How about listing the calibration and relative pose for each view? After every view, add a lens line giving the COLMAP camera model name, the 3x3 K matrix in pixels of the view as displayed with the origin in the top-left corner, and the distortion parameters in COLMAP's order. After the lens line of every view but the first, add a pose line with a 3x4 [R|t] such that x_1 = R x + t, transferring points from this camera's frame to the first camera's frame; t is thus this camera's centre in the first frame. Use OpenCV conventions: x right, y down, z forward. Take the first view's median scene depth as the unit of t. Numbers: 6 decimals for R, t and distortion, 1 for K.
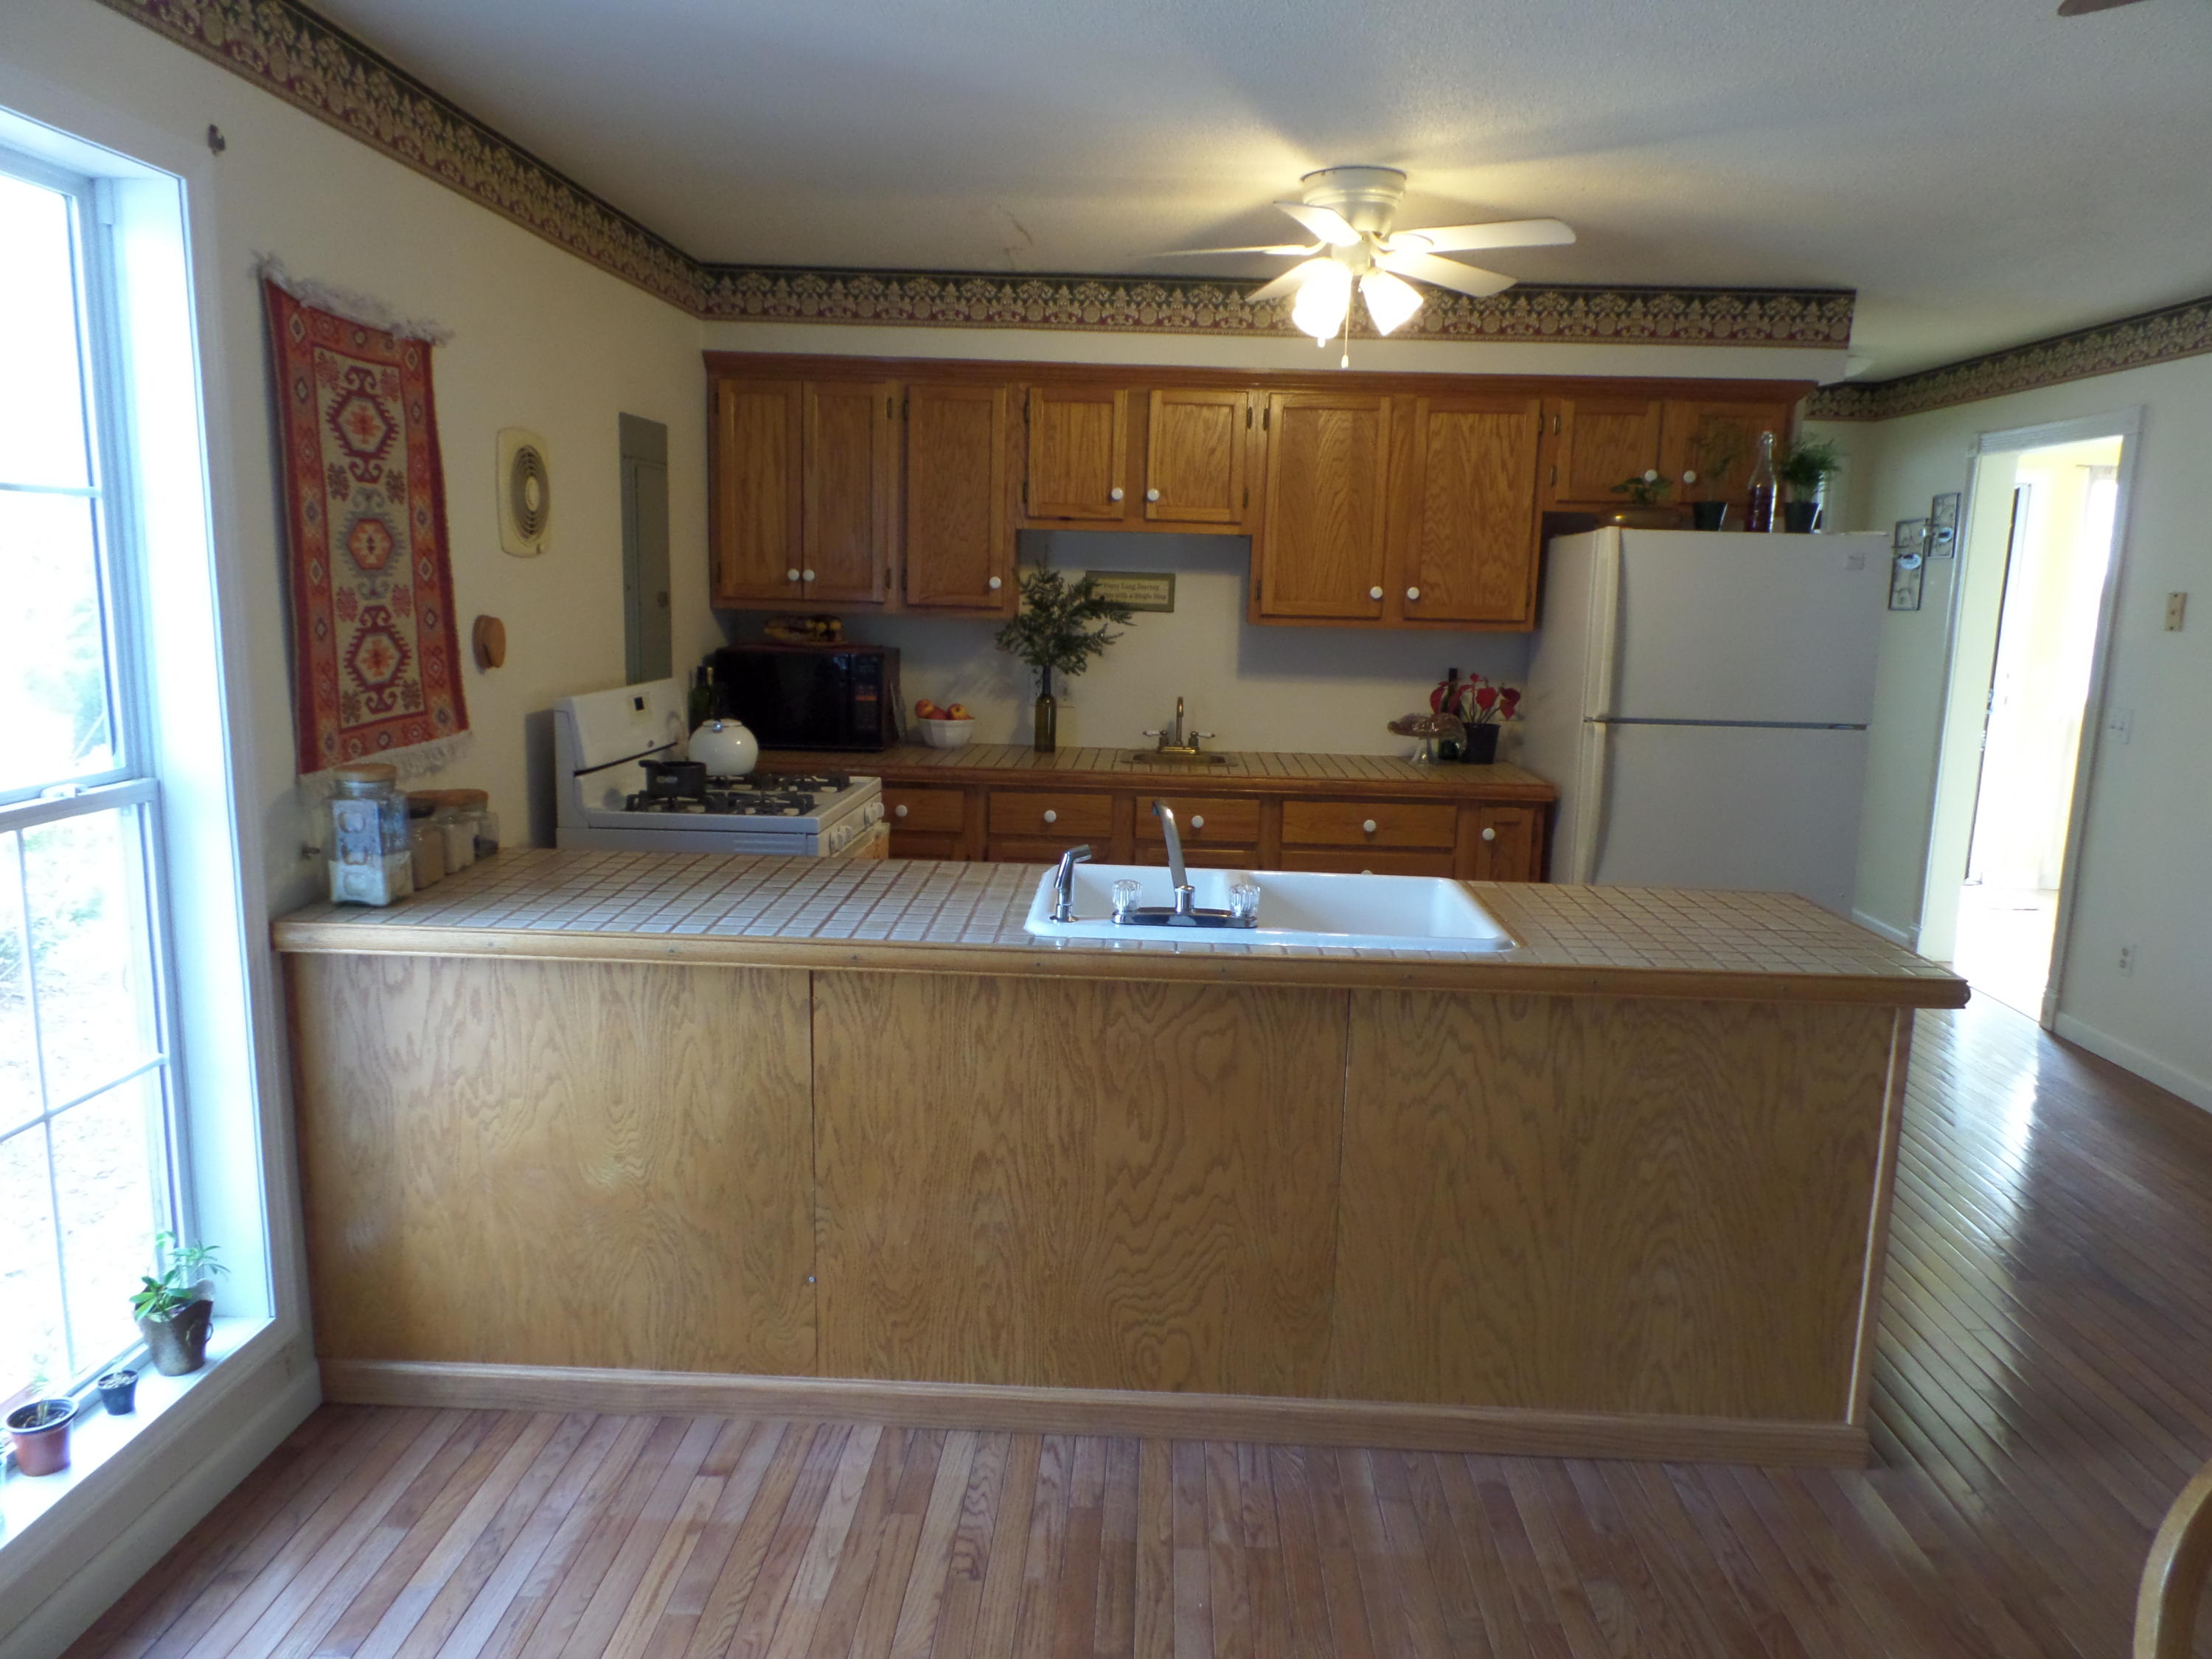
lens RADIAL K [[1517.0, 0, 1107.7], [0, 1517.0, 841.0], [0, 0, 1]] dist [-0.001710, 0.003997]
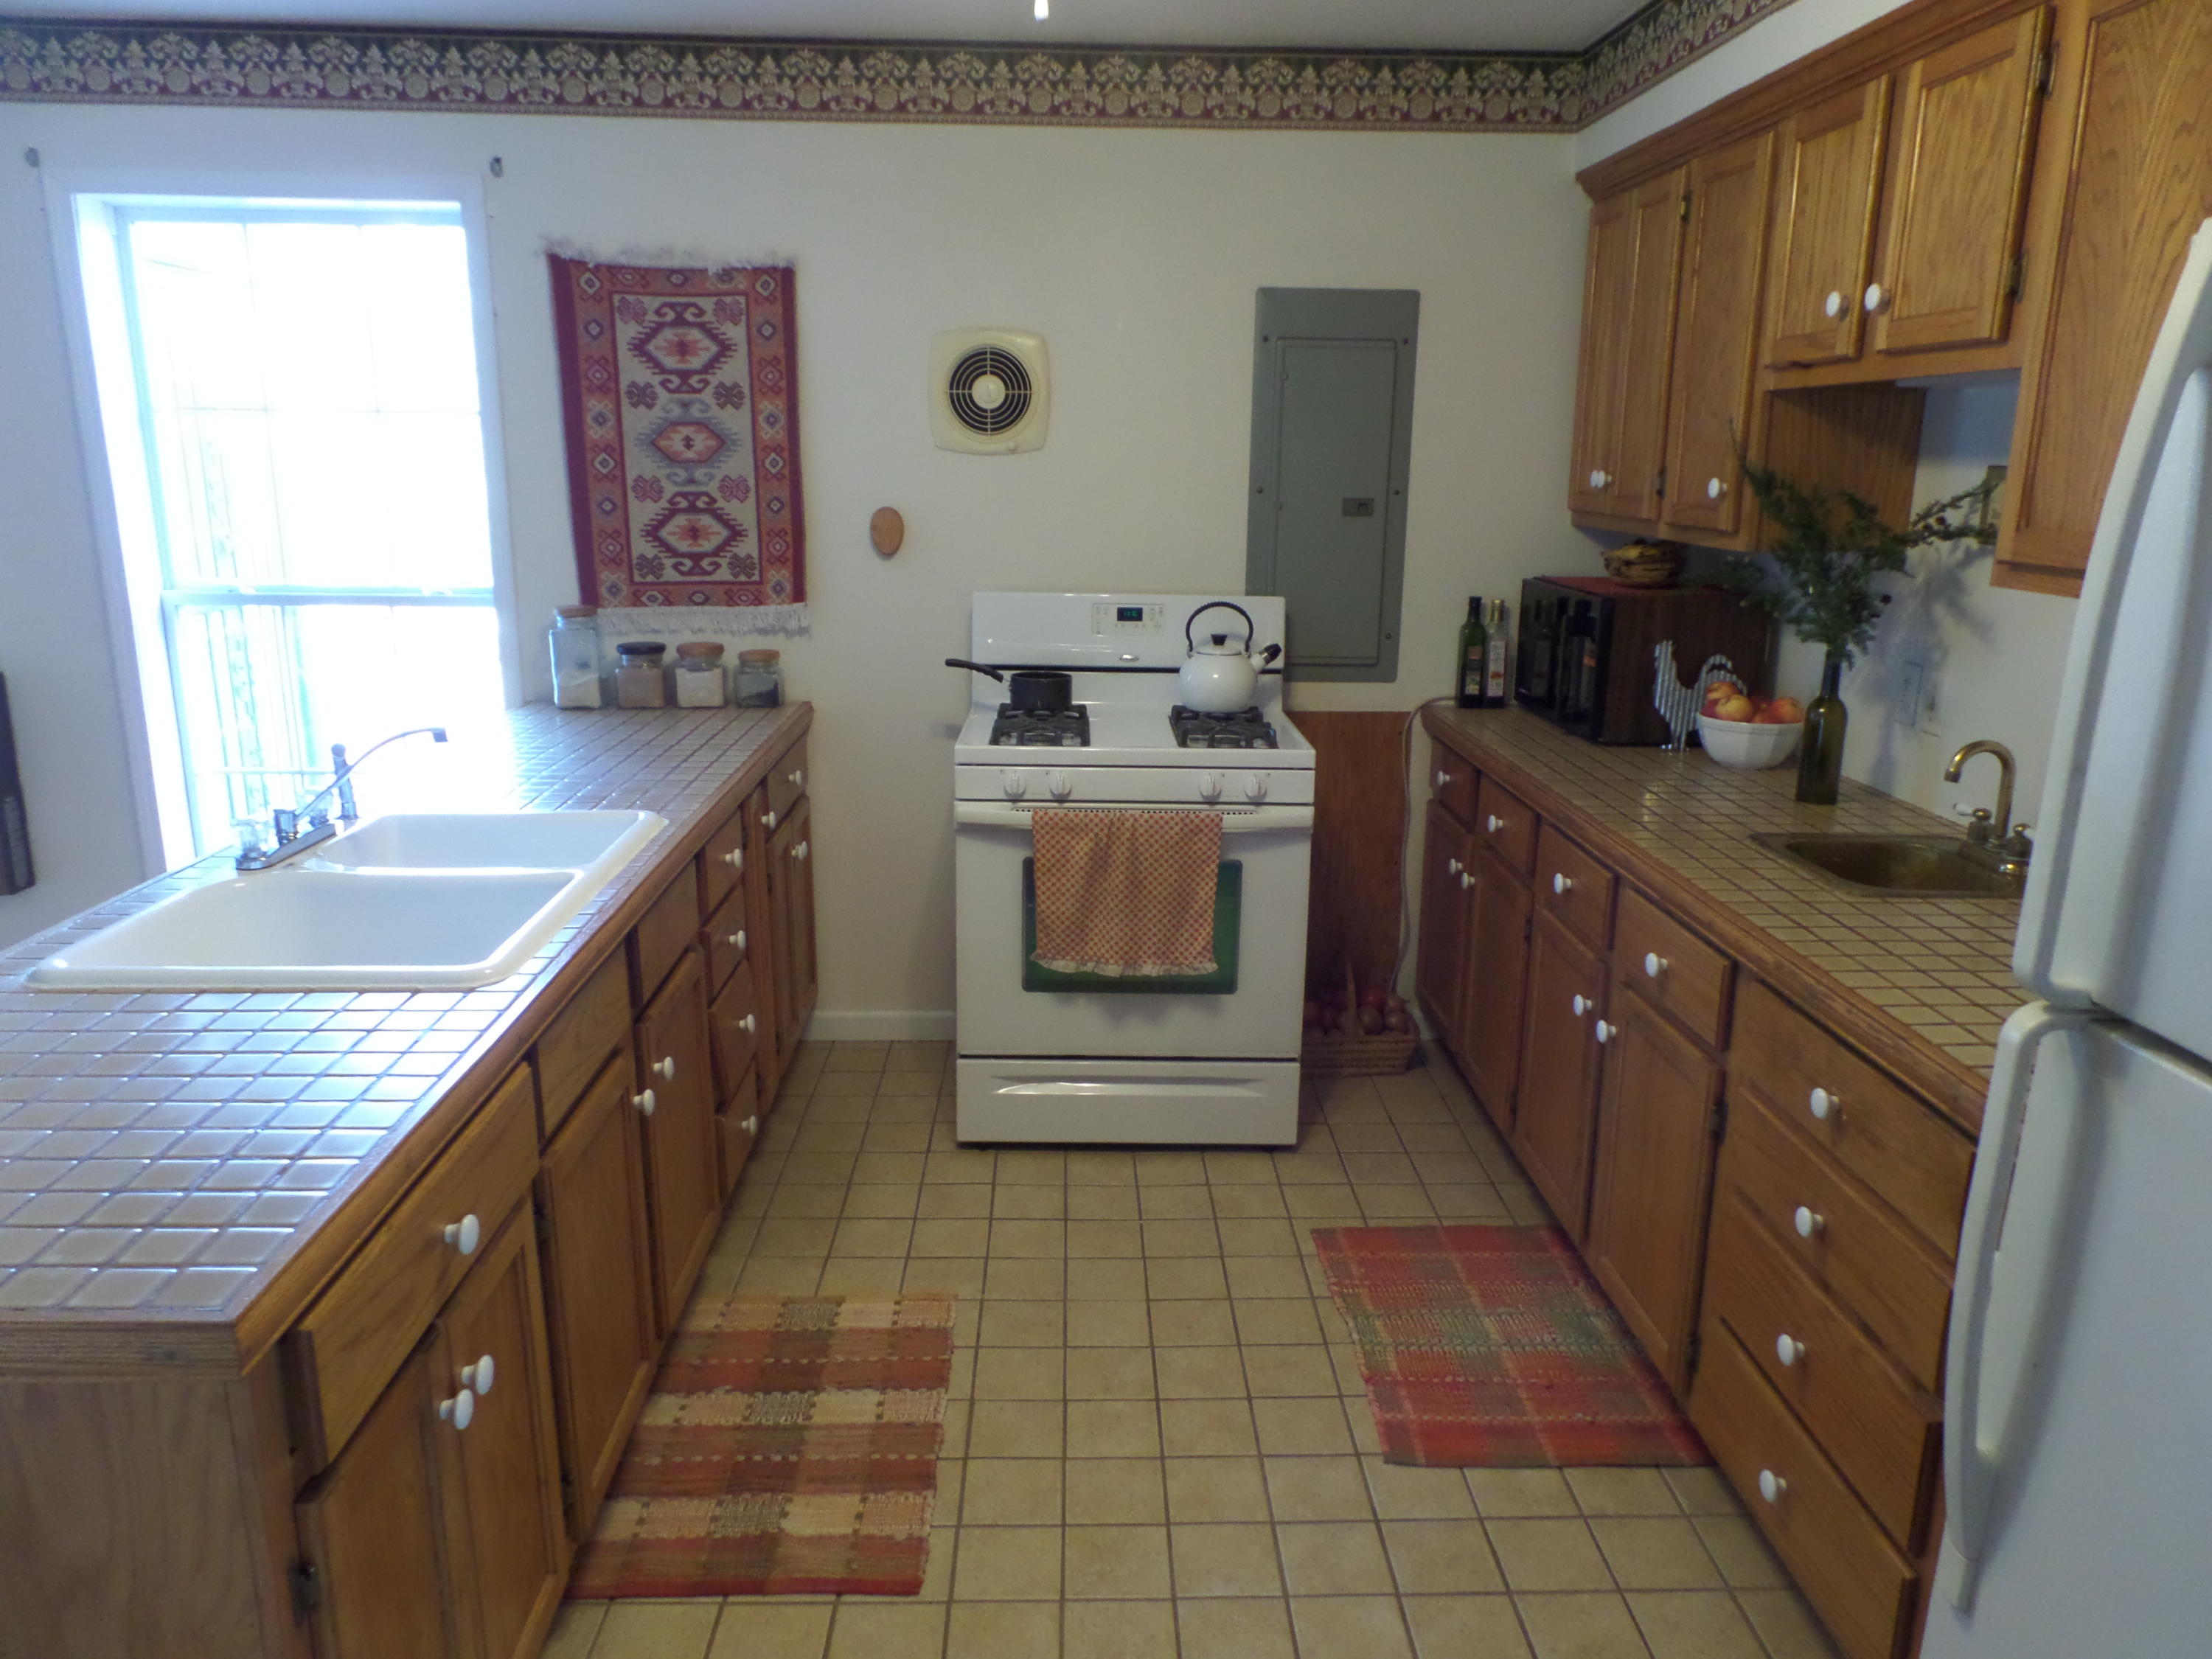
lens RADIAL K [[1517.0, 0, 1108.8], [0, 1517.0, 833.3], [0, 0, 1]] dist [-0.001710, 0.003997]
pose [[0.082132, 0.215547, -0.973033, 0.864980], [-0.186660, 0.962382, 0.197431, -0.198426], [0.978985, 0.165411, 0.119277, 1.256045]]
